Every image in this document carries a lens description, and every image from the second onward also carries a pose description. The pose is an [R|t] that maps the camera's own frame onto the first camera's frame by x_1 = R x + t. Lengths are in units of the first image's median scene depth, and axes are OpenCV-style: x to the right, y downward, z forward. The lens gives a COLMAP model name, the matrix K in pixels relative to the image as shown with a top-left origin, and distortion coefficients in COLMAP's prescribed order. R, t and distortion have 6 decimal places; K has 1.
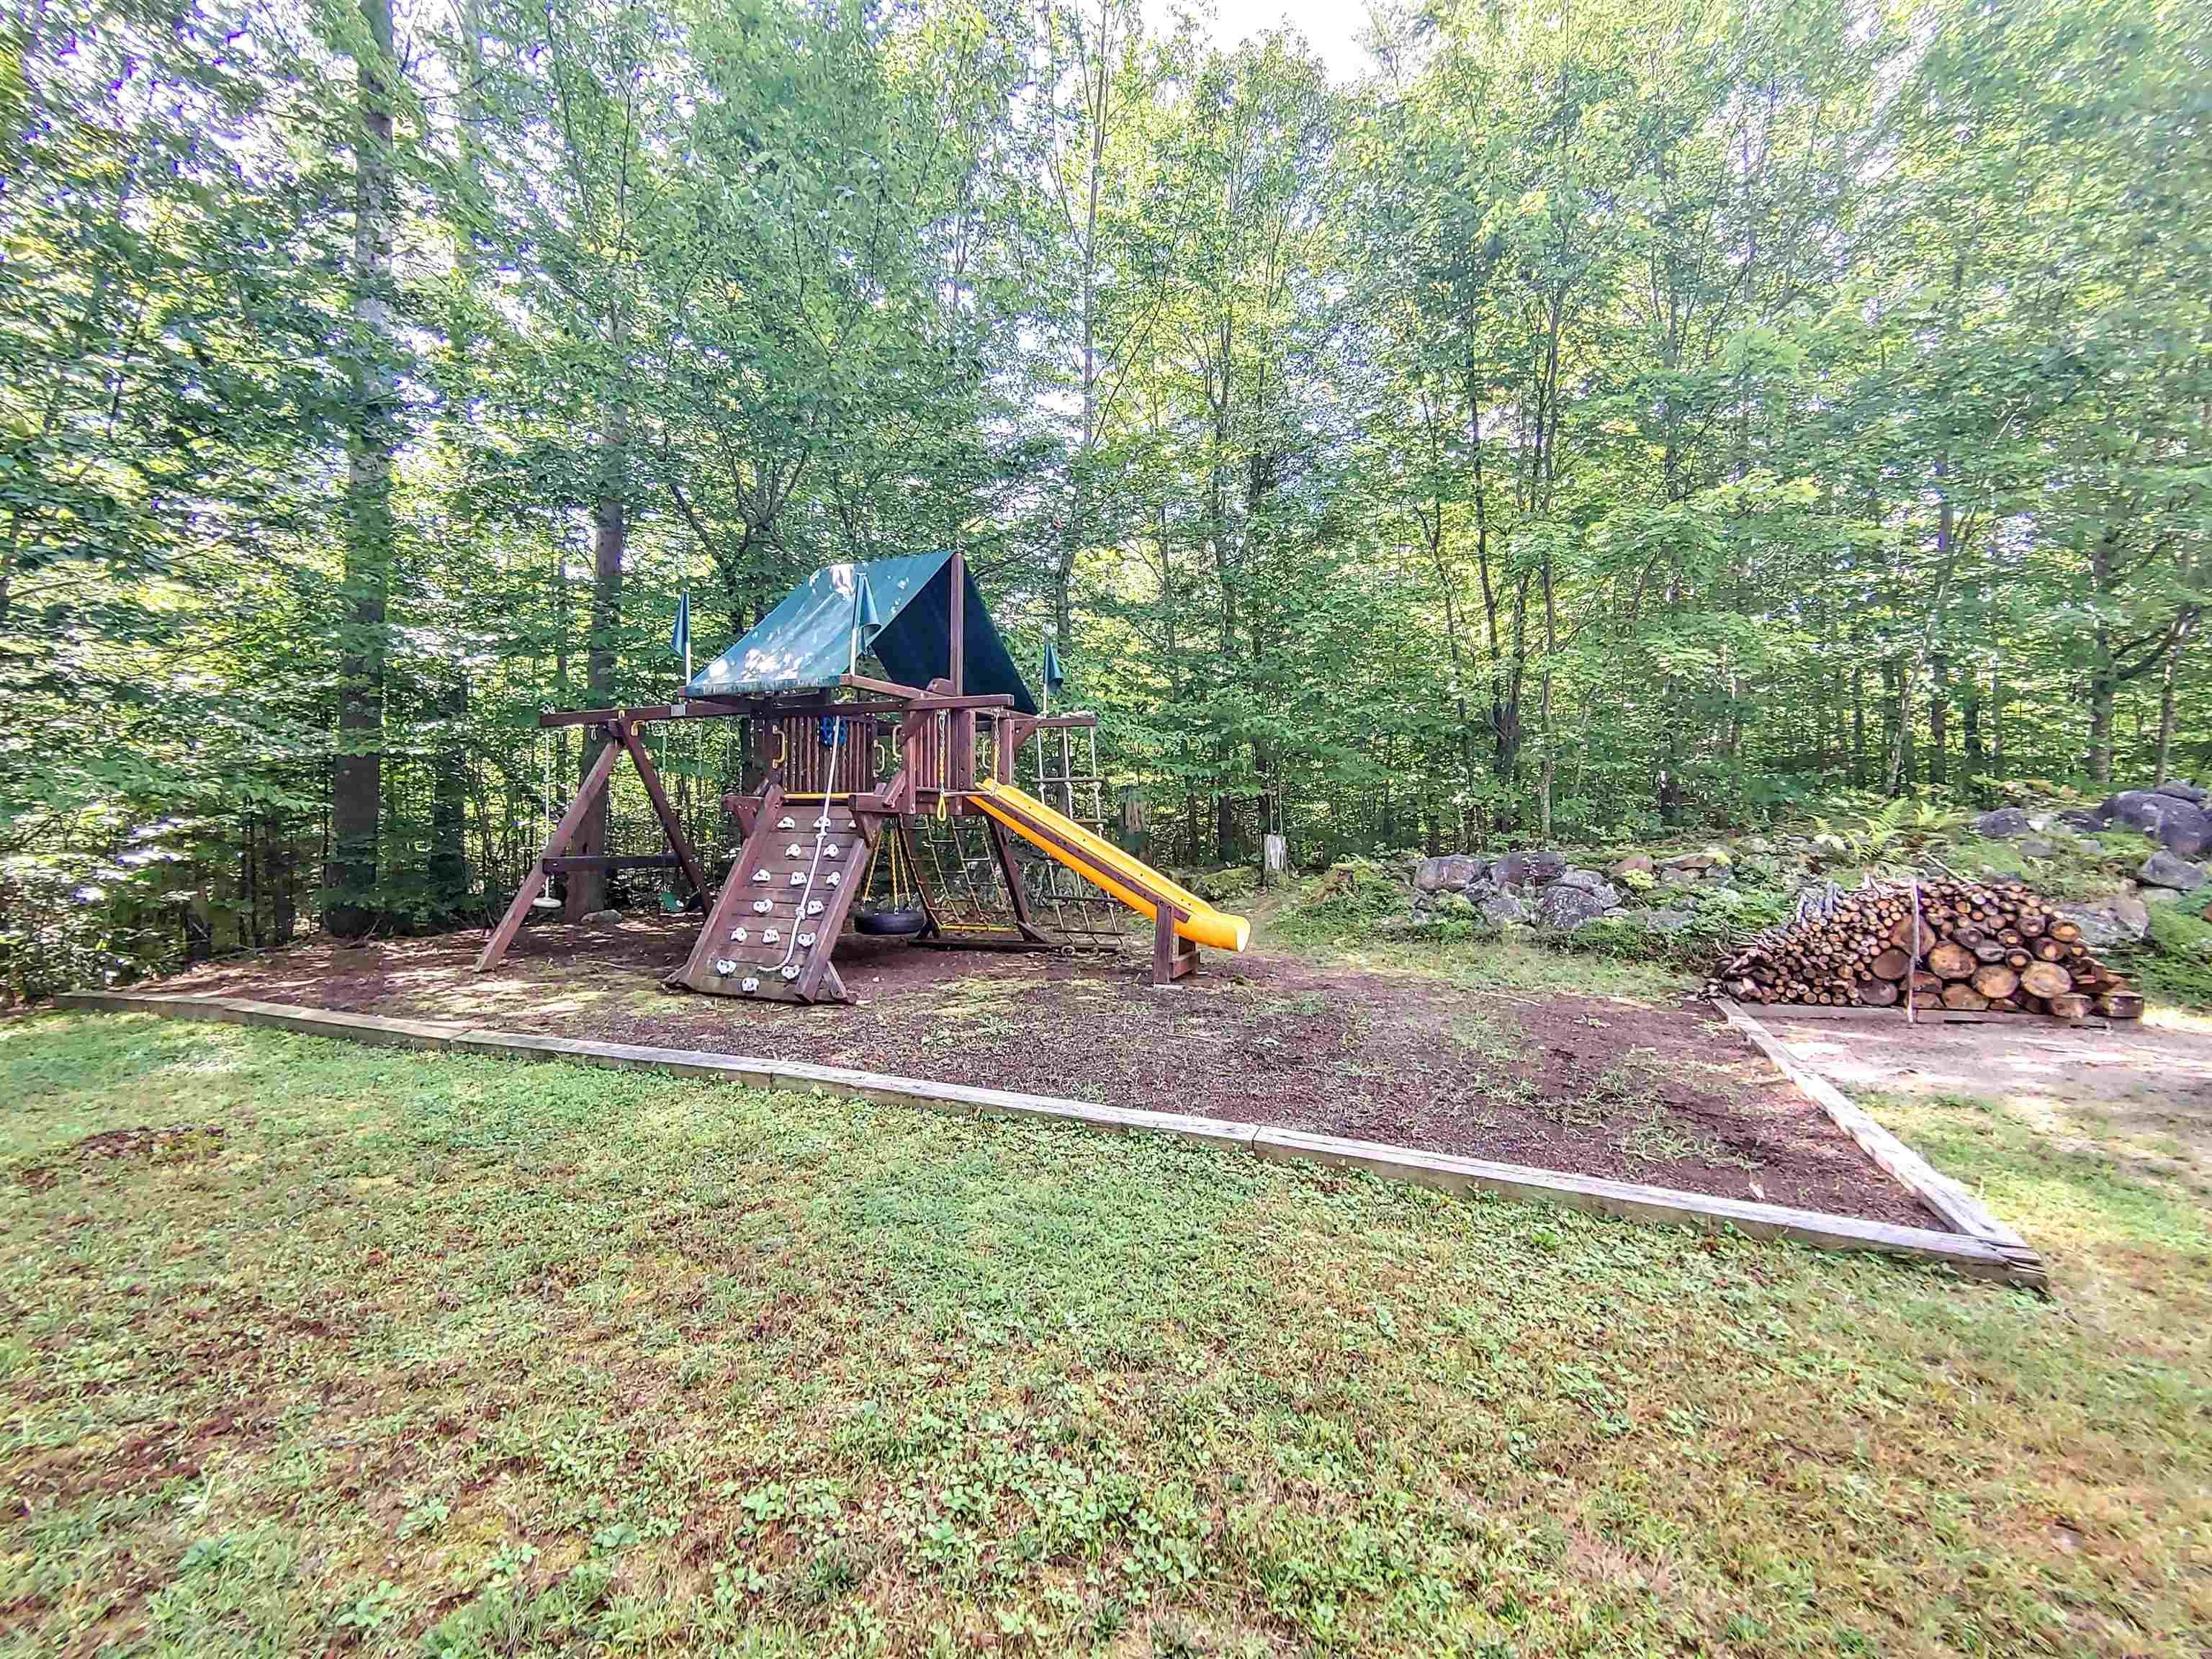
lens RADIAL K [[994.7, 0, 1104.7], [0, 994.7, 829.3], [0, 0, 1]] dist [-0.004051, 0.002905]
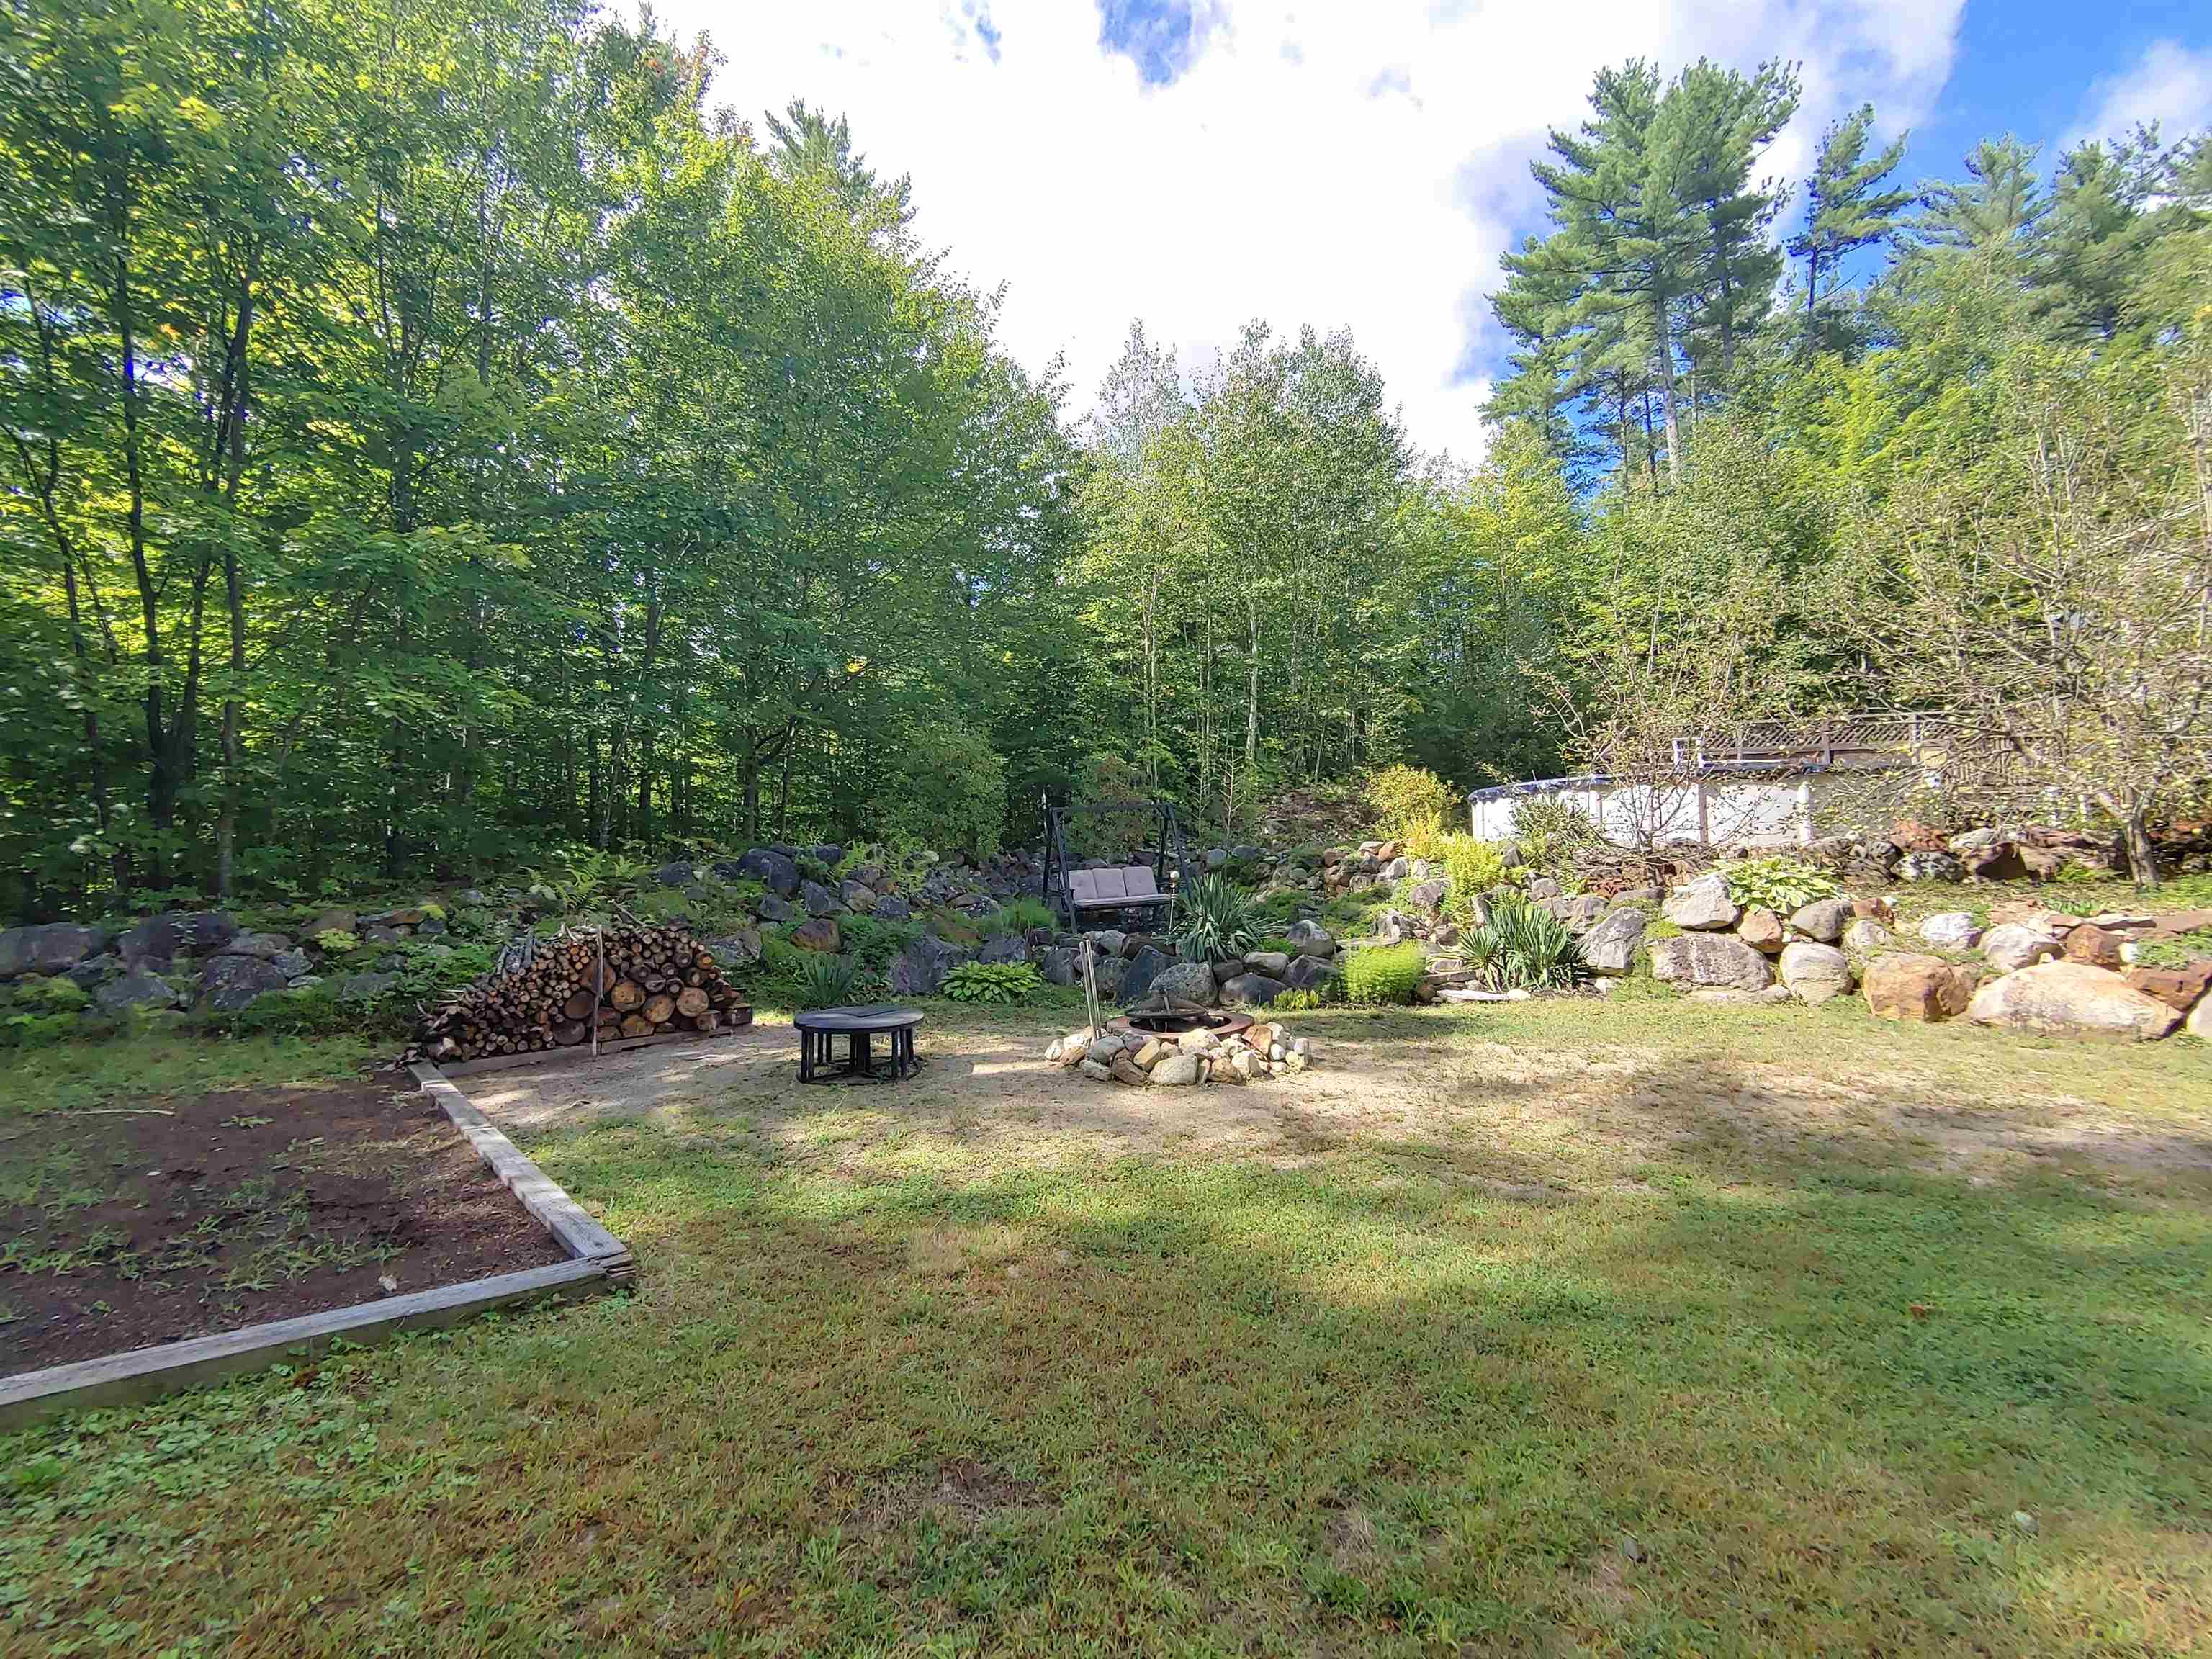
lens RADIAL K [[994.7, 0, 1104.8], [0, 994.7, 828.5], [0, 0, 1]] dist [-0.004051, 0.002905]
pose [[0.440254, 0.032748, 0.897276, 0.052853], [0.012899, 0.999001, -0.042789, -0.003149], [-0.897781, 0.030412, 0.439391, -0.003660]]
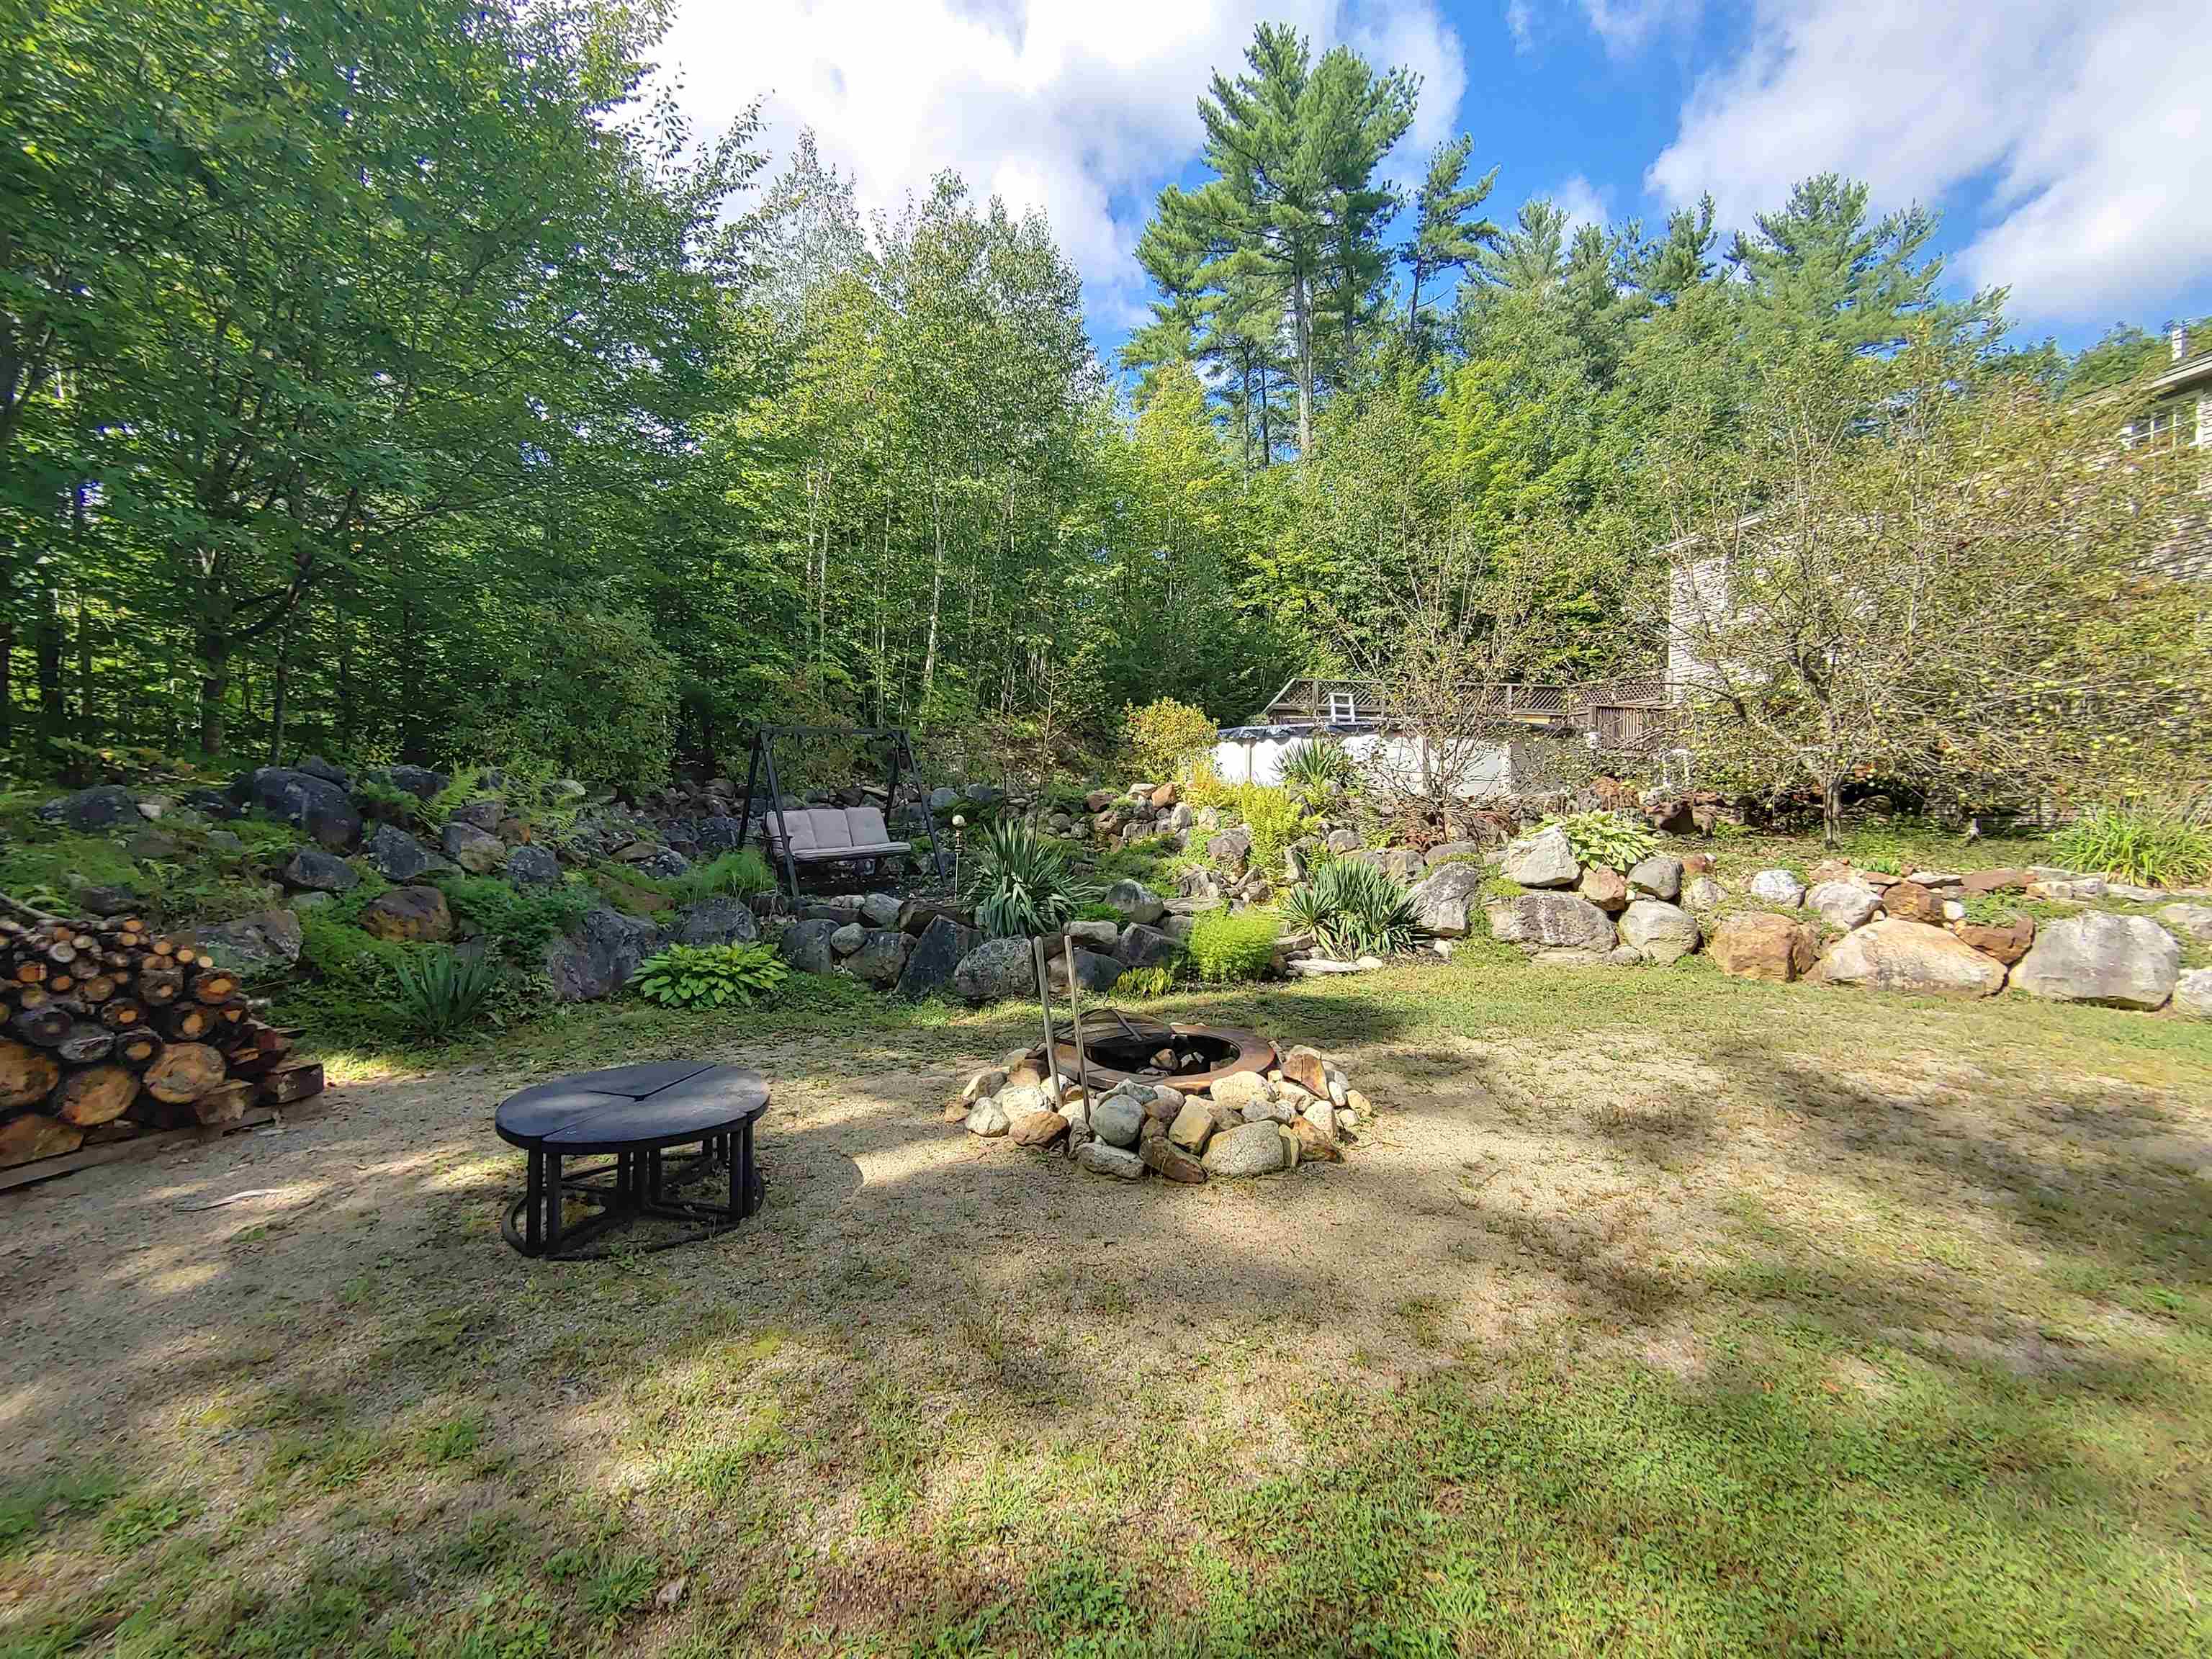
lens RADIAL K [[994.7, 0, 1104.3], [0, 994.7, 832.5], [0, 0, 1]] dist [-0.004051, 0.002905]
pose [[0.040124, -0.022395, 0.998944, 0.316250], [-0.004774, 0.999733, 0.022604, -0.009263], [-0.999183, -0.005676, 0.040007, 0.358452]]
